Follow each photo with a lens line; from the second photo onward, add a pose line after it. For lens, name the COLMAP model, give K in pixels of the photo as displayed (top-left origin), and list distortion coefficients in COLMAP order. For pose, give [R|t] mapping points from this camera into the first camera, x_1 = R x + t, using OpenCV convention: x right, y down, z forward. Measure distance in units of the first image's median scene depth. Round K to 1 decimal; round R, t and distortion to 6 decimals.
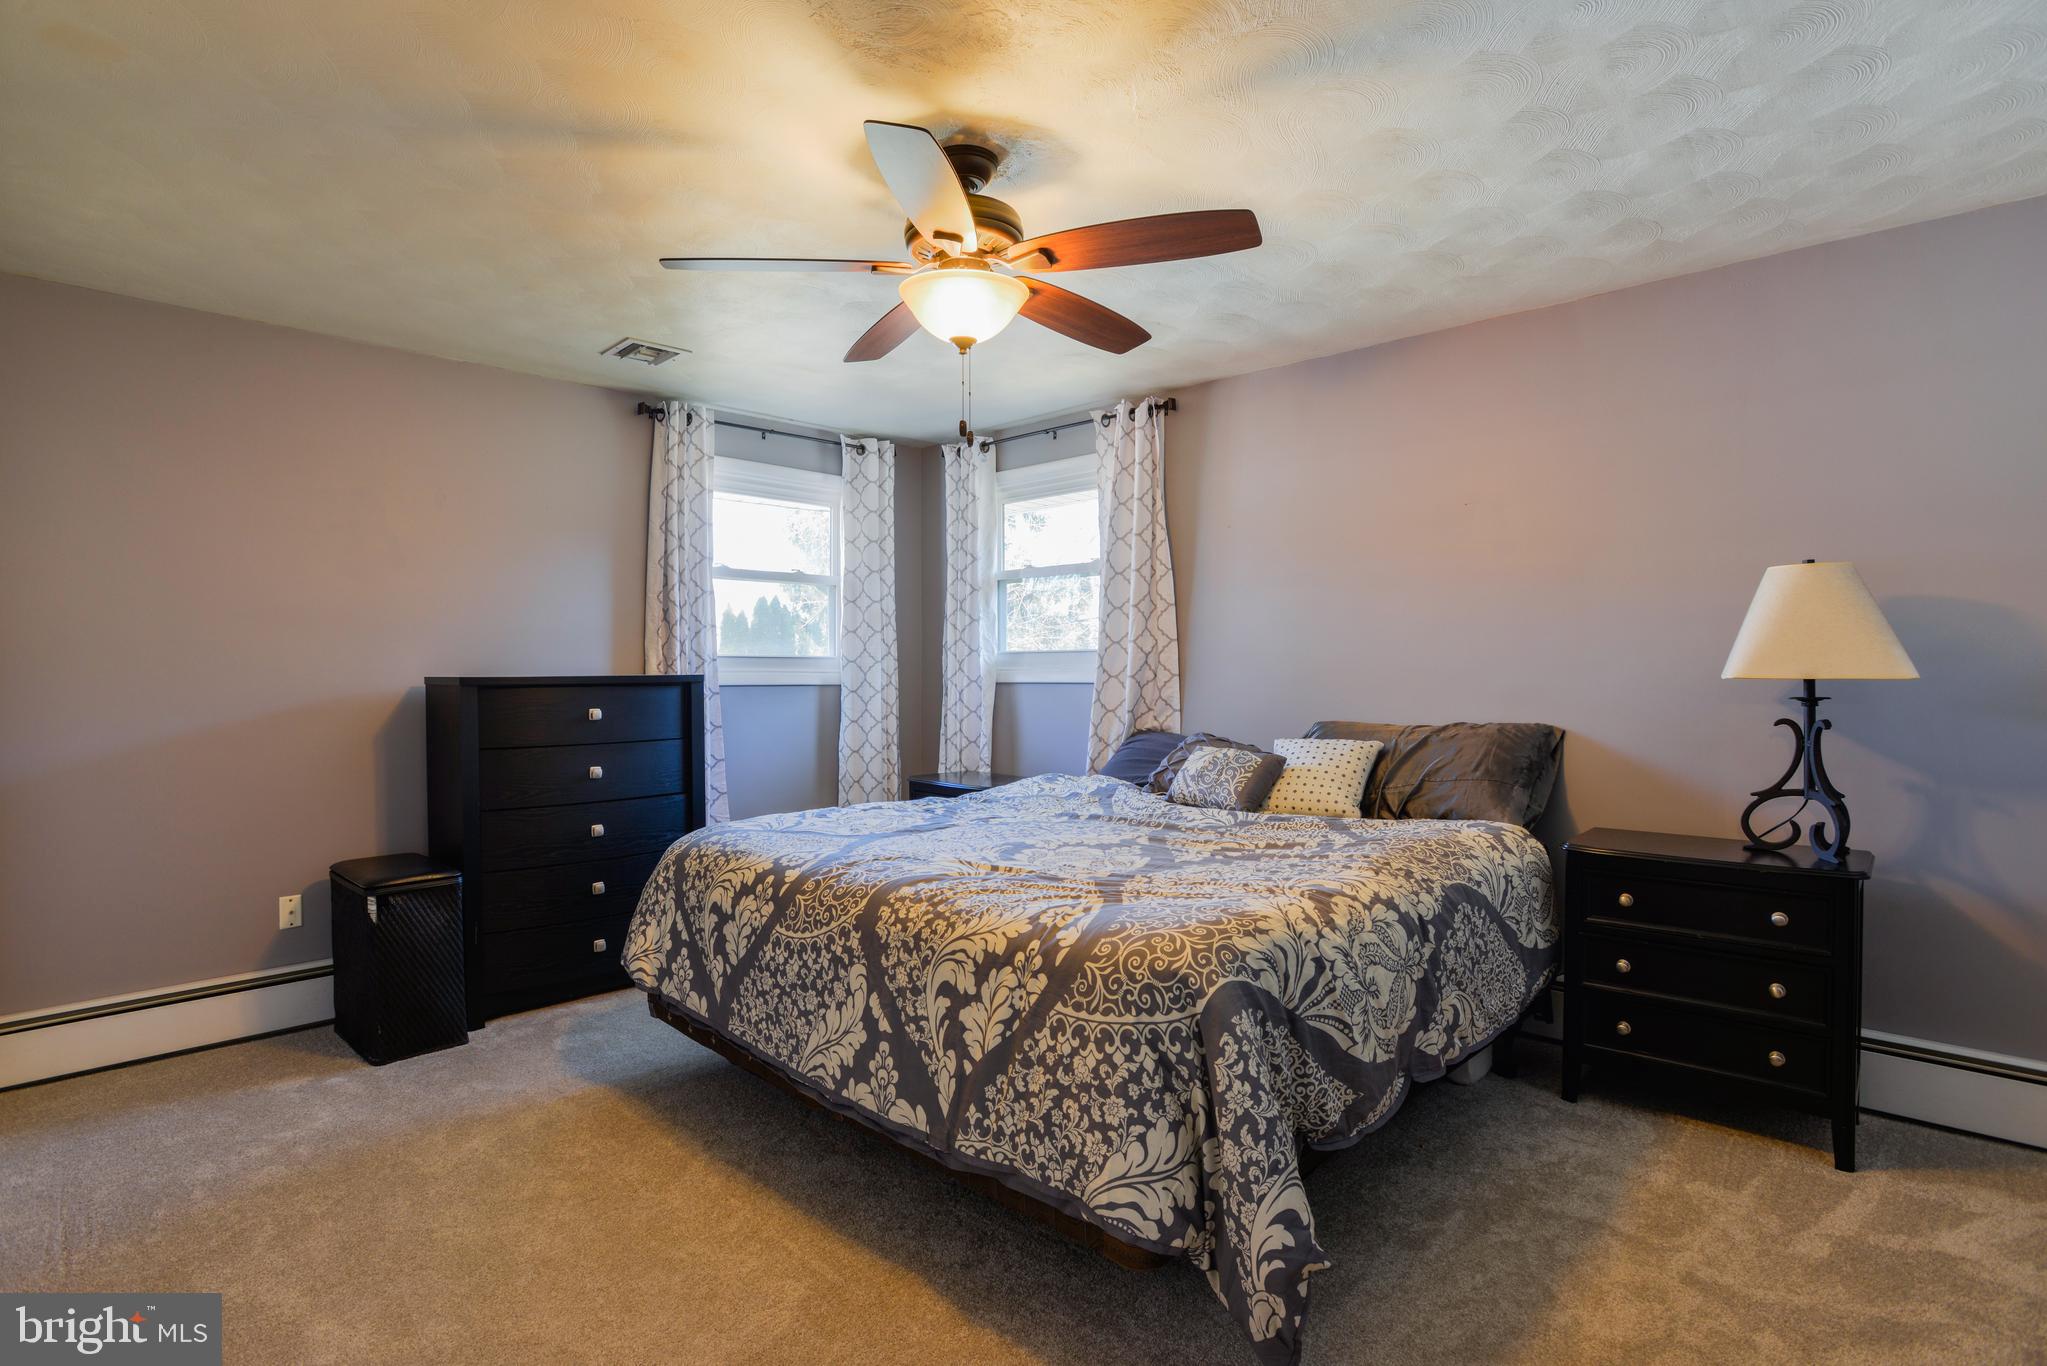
lens RADIAL K [[986.1, 0, 1023.5], [0, 986.1, 683.0], [0, 0, 1]] dist [-0.067175, 0.023610]
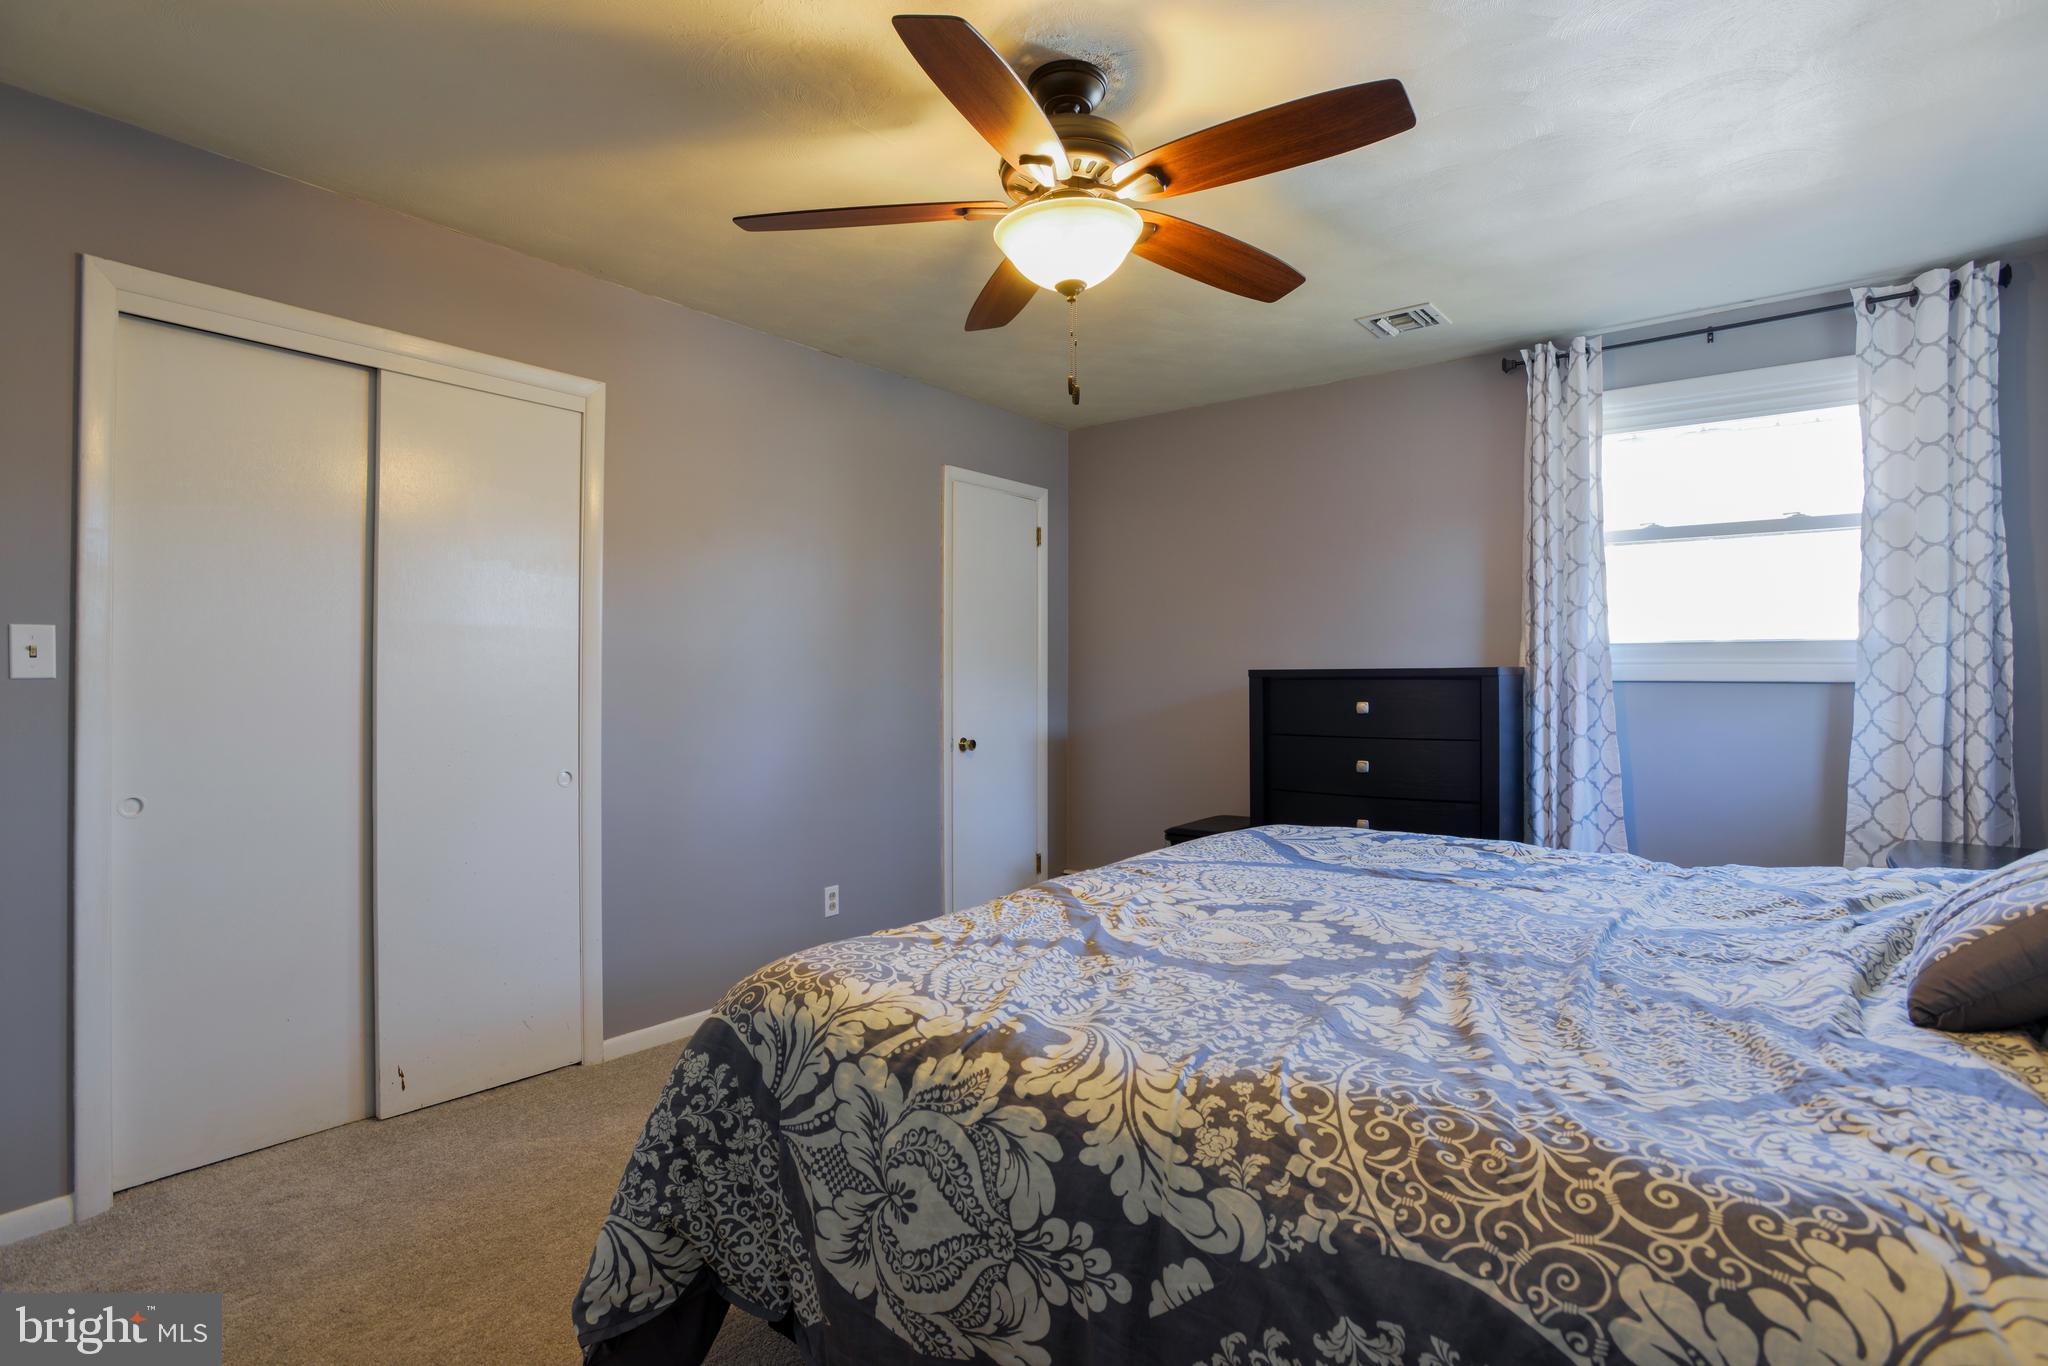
lens RADIAL K [[986.6, 0, 1024.0], [0, 986.6, 683.0], [0, 0, 1]] dist [-0.067175, 0.023610]
pose [[0.102043, 0.011760, -0.994710, 0.547740], [-0.006079, 0.999919, 0.011198, -0.001871], [0.994761, 0.004904, 0.102106, 0.591337]]
